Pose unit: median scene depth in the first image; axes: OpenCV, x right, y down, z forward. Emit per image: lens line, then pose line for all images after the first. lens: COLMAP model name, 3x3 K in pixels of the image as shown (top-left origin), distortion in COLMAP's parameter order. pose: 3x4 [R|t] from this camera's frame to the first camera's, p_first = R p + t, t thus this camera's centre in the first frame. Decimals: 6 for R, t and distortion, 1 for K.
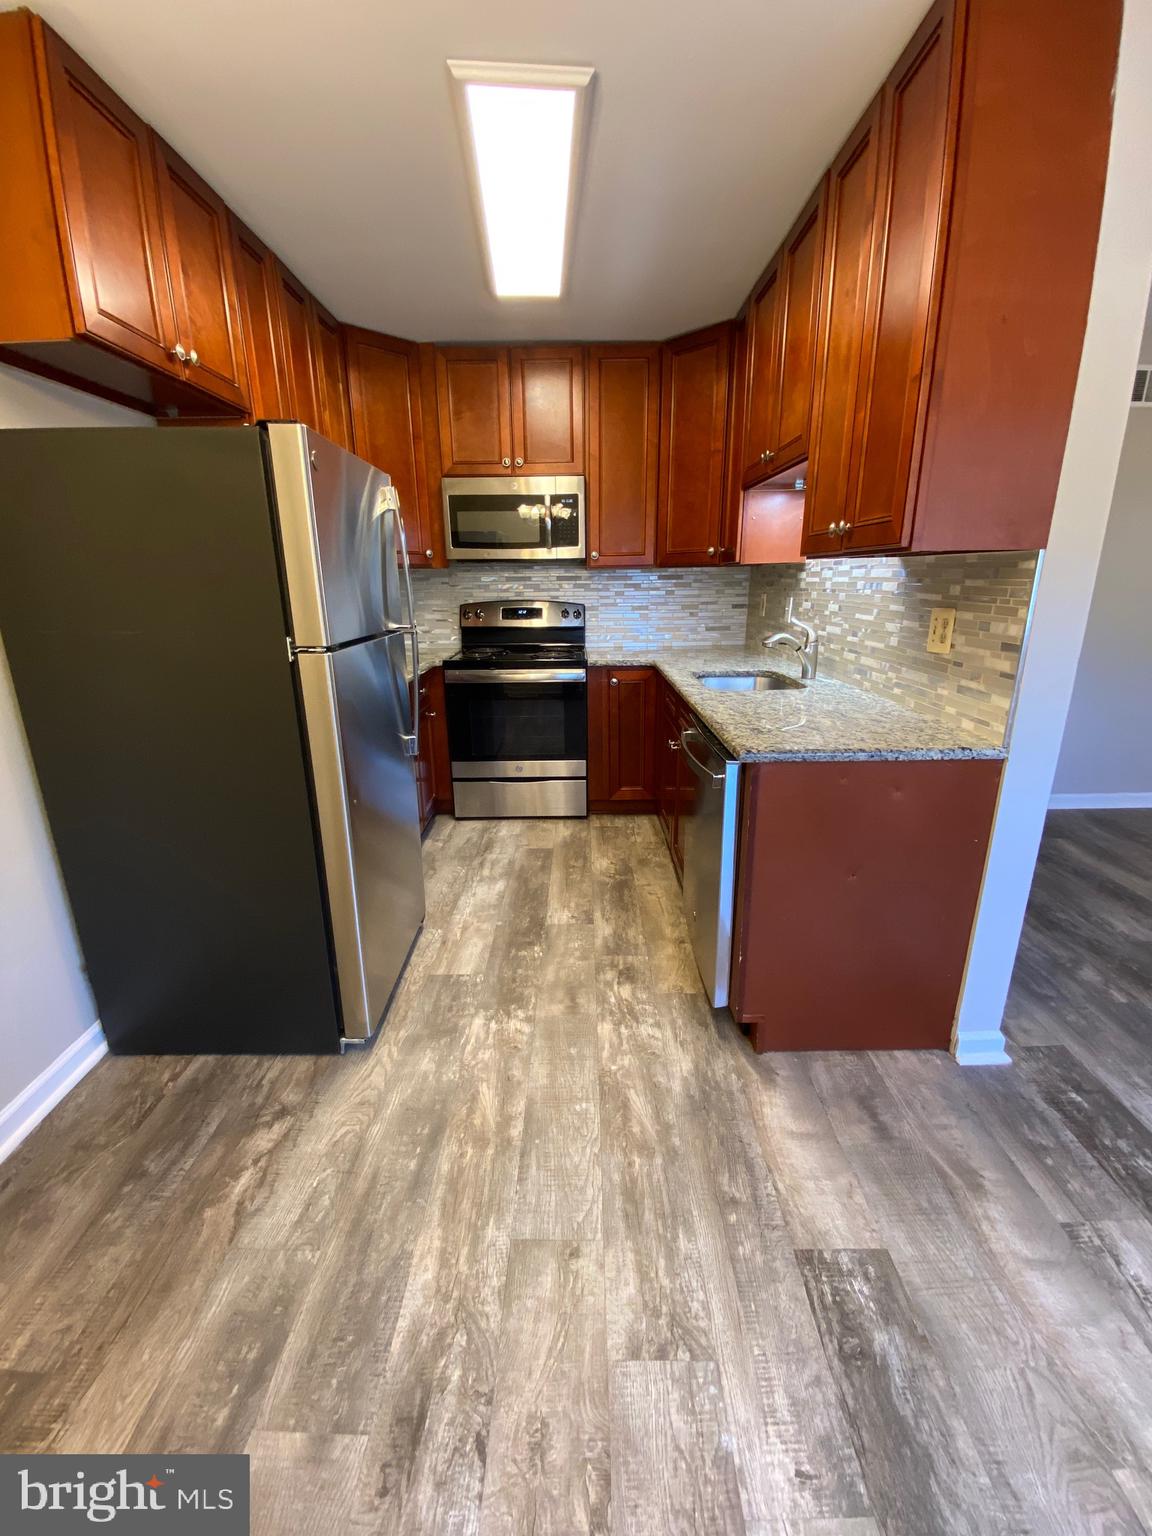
lens RADIAL K [[617.3, 0, 576.8], [0, 617.3, 768.2], [0, 0, 1]] dist [0.016228, -0.019223]
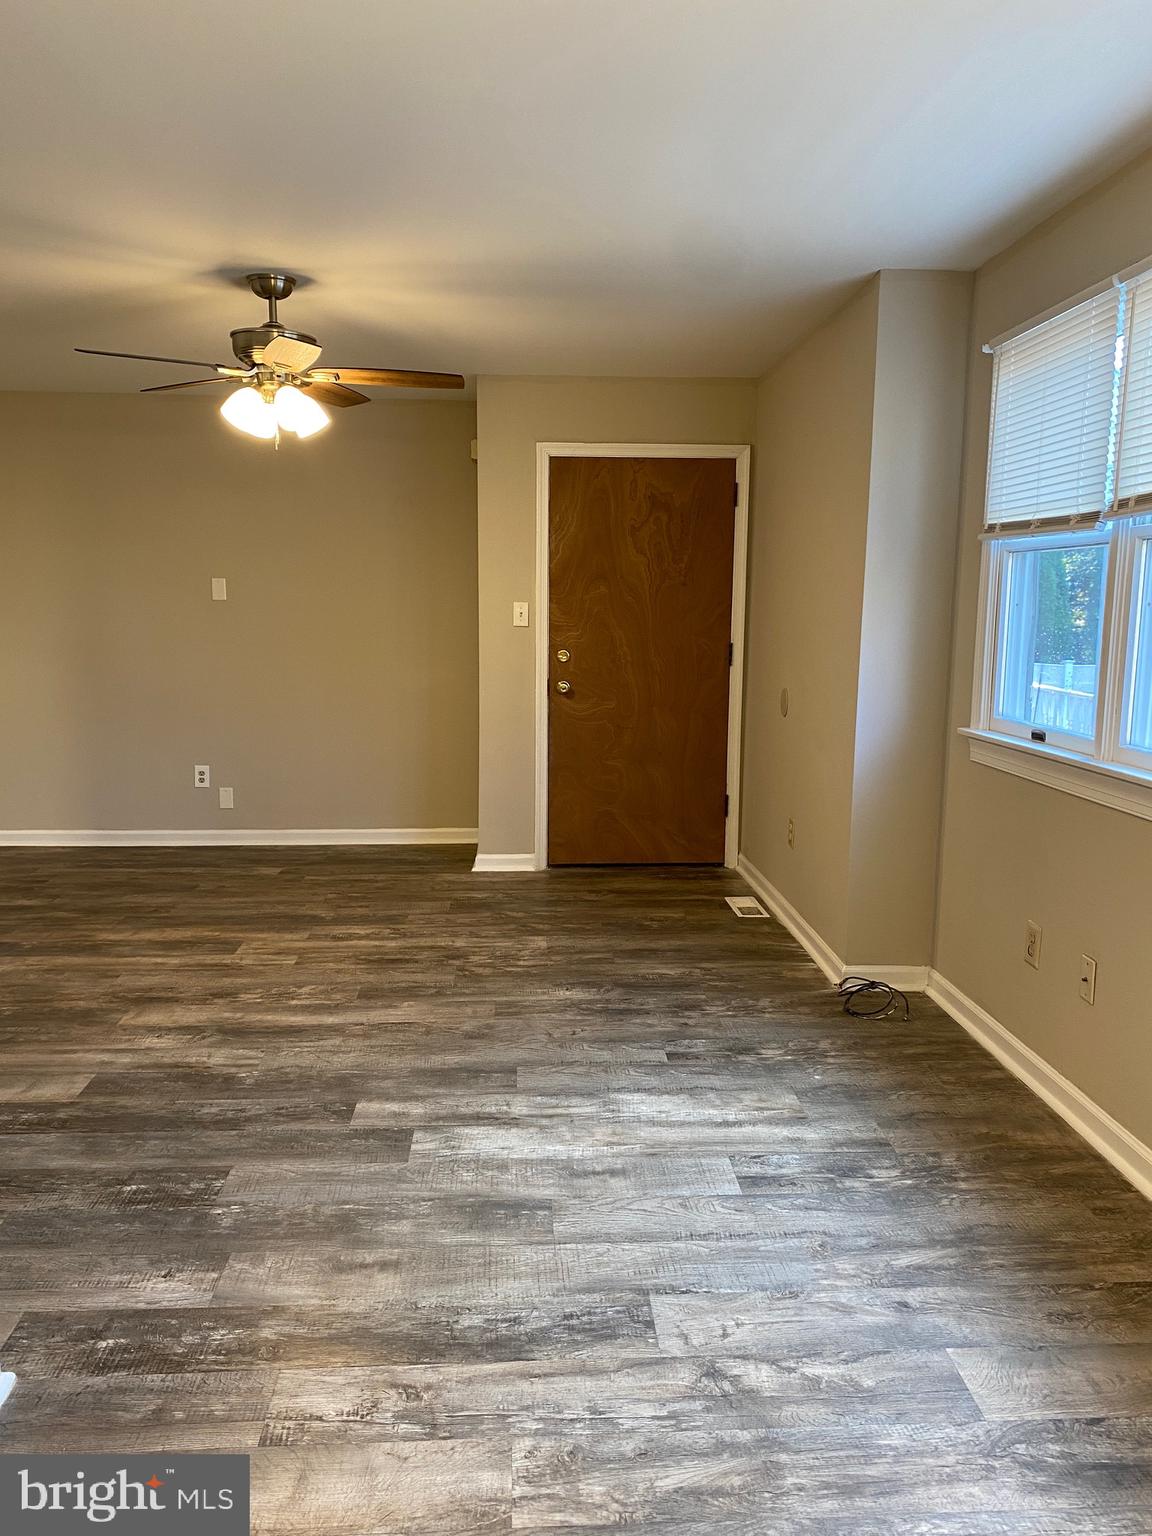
lens RADIAL K [[1169.2, 0, 574.7], [0, 1169.2, 761.2], [0, 0, 1]] dist [0.023894, -0.027036]
pose [[-0.065891, -0.122249, 0.990310, -0.368762], [0.282192, 0.949668, 0.136008, -0.102934], [-0.957092, 0.288420, -0.028077, 0.250173]]
